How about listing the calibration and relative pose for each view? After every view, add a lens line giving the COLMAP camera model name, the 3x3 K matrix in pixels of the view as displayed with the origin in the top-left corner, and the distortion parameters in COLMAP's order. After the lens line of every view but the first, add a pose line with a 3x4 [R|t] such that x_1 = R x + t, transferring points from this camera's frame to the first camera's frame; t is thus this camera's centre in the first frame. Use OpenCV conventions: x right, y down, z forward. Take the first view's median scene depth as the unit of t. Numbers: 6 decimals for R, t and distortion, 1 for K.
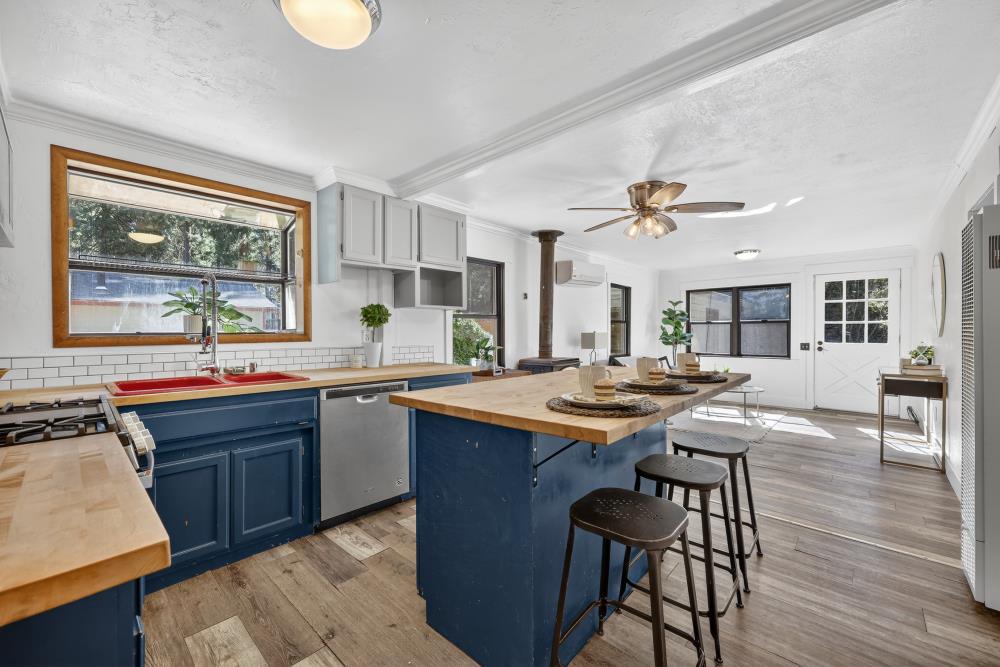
lens RADIAL K [[403.6, 0, 500.6], [0, 403.6, 331.4], [0, 0, 1]] dist [-0.001325, -0.000090]
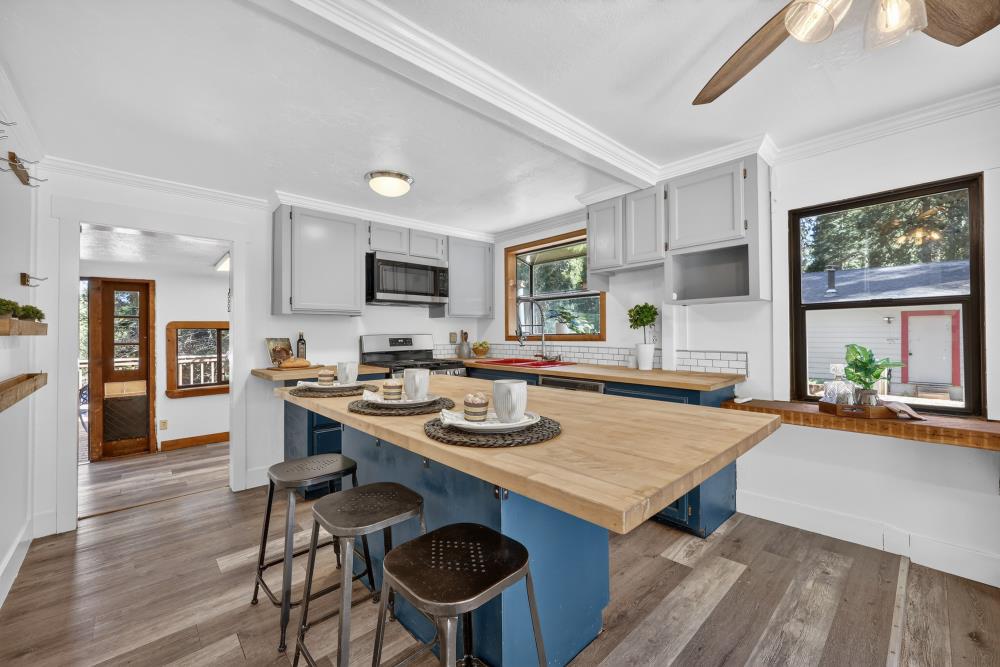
lens RADIAL K [[395.0, 0, 502.0], [0, 395.0, 331.6], [0, 0, 1]] dist [0.000491, 0.000015]
pose [[-0.077781, -0.000512, -0.996970, 0.711248], [0.006921, 0.999975, -0.001053, -0.004419], [0.996946, -0.006982, -0.077776, 0.786450]]
